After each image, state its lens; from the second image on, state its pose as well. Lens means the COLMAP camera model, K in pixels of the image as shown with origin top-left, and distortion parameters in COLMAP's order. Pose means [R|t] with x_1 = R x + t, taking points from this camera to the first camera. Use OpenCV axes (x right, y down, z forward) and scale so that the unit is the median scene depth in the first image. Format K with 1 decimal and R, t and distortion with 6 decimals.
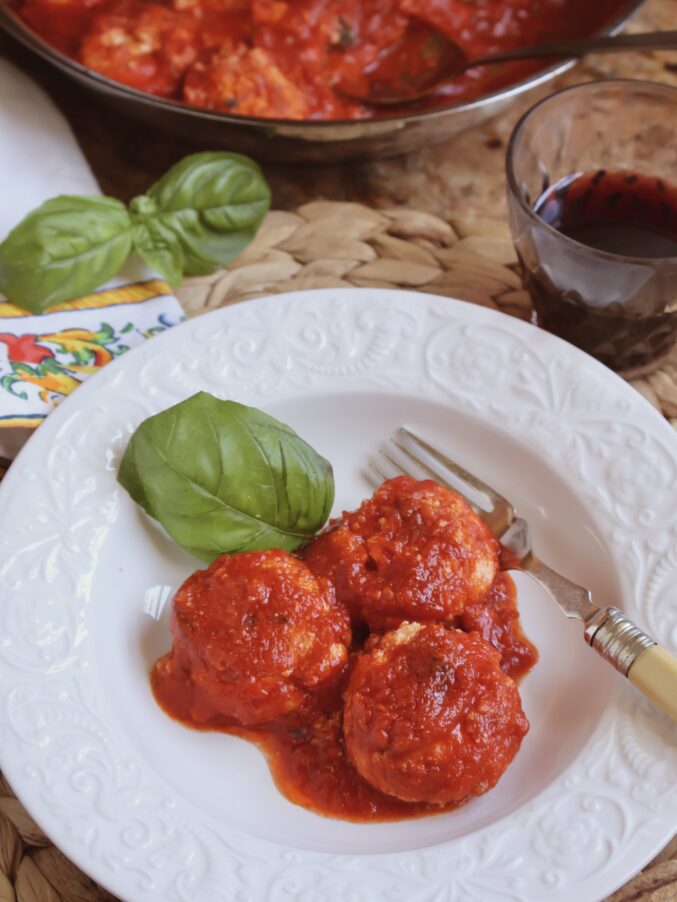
lens RADIAL K [[1857.2, 0, 338.5], [0, 1857.2, 451.0], [0, 0, 1]] dist [0.014782, -0.071919]
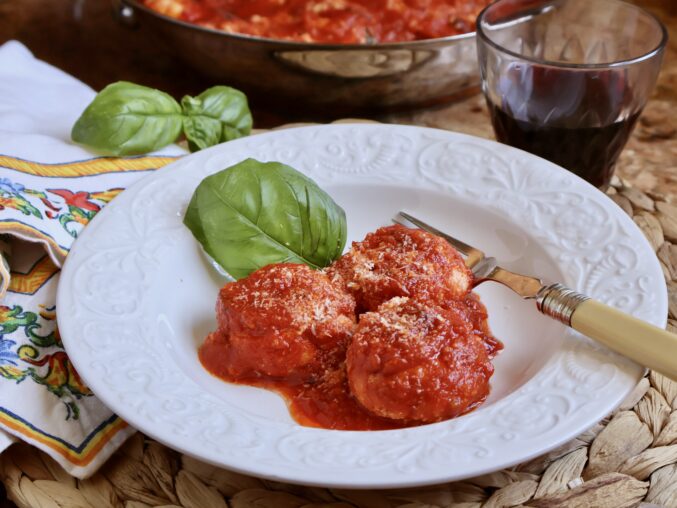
lens RADIAL K [[1393.9, 0, 338.5], [0, 1393.9, 254.0], [0, 0, 1]] dist [0.014782, -0.071919]
pose [[0.998909, 0.008940, -0.045833, 0.038582], [-0.024450, 0.936349, -0.350219, 0.393427], [0.039784, 0.350957, 0.935546, 0.082757]]
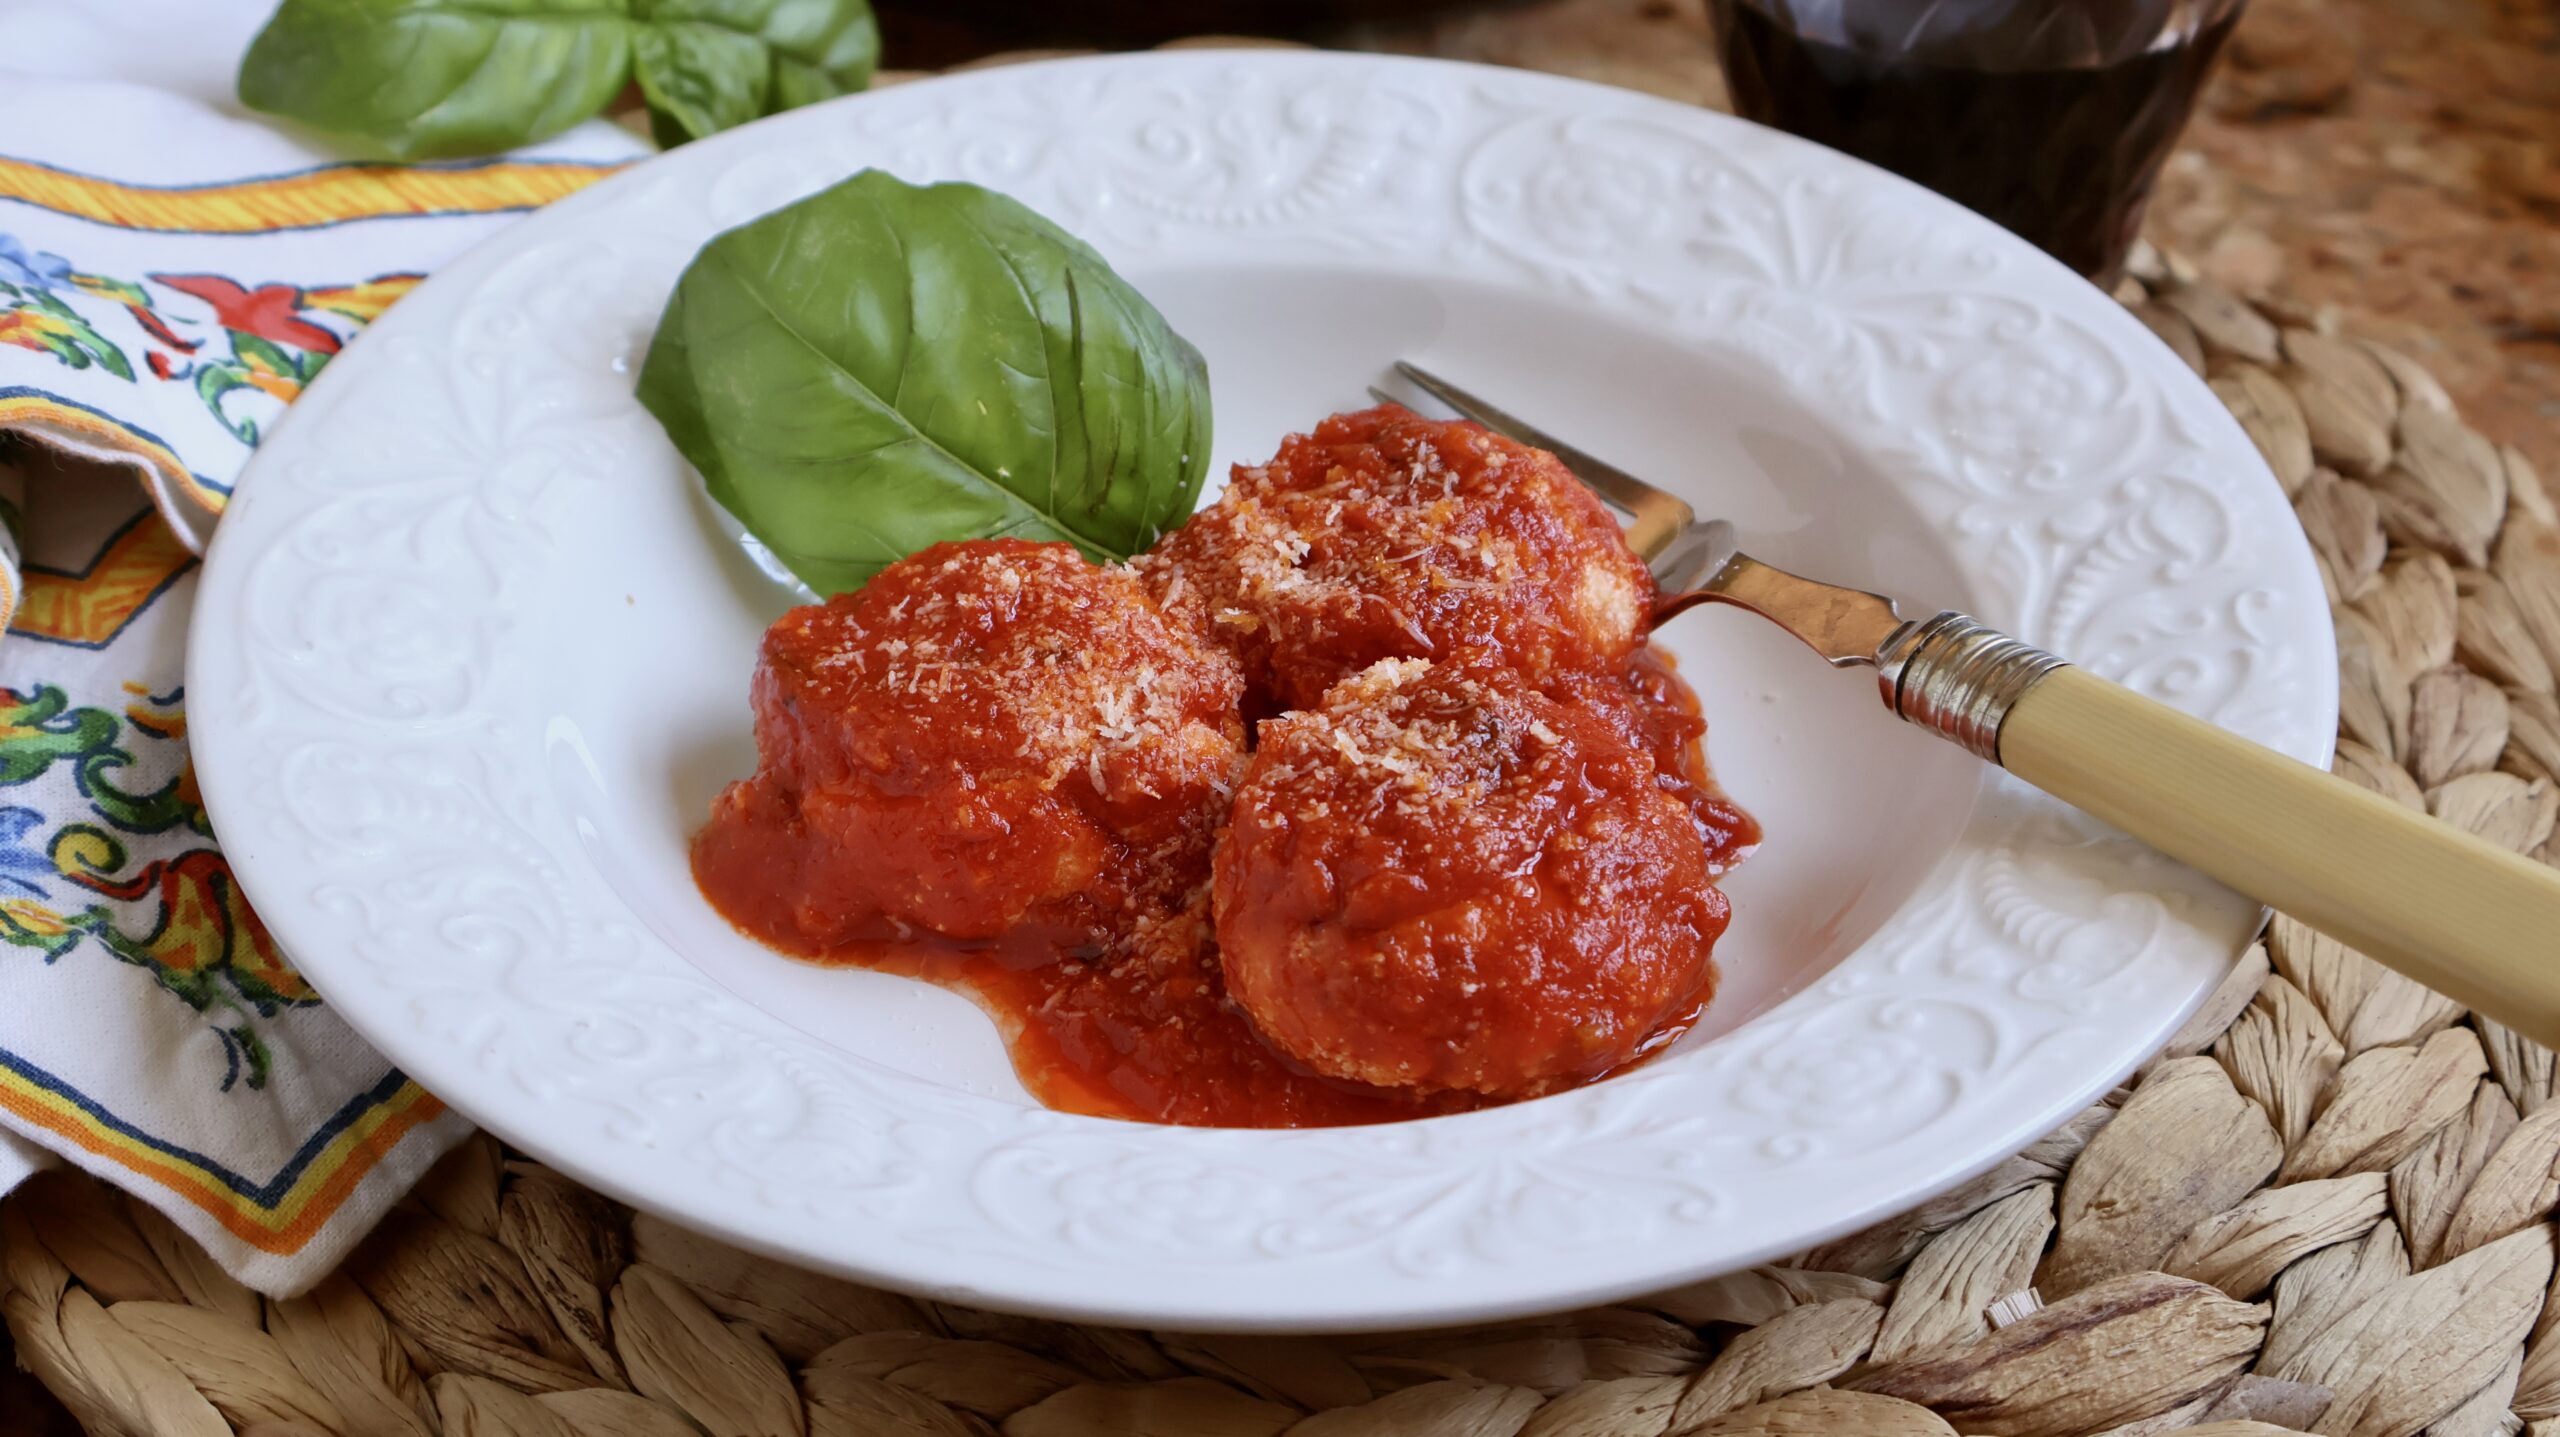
lens RADIAL K [[4693.0, 0, 1280.0], [0, 4693.0, 718.5], [0, 0, 1]] dist [0.000154, -0.074918]
pose [[0.999746, 0.012298, -0.018890, 0.031170], [-0.017576, 0.950013, -0.311716, 0.382407], [0.014112, 0.311969, 0.949987, 0.121567]]
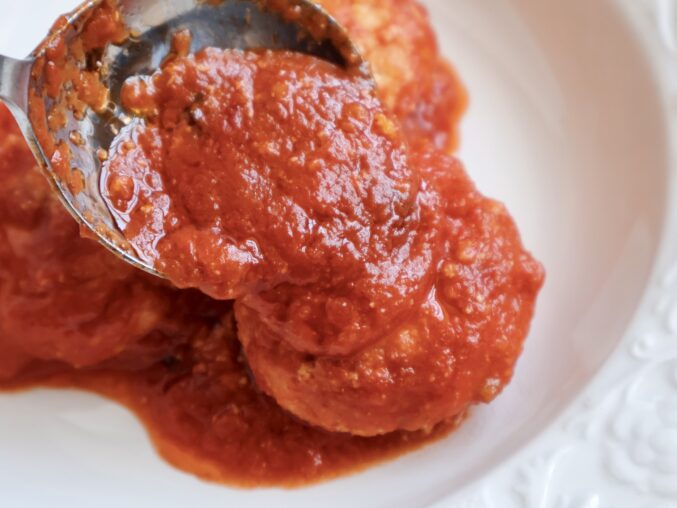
lens RADIAL K [[1355.7, 0, 338.5], [0, 1355.7, 254.0], [0, 0, 1]] dist [0.017316, -0.082009]
pose [[0.978381, -0.199833, 0.053270, 0.015023], [0.196112, 0.978235, 0.067801, 0.096262], [-0.065659, -0.055888, 0.996276, 0.547996]]
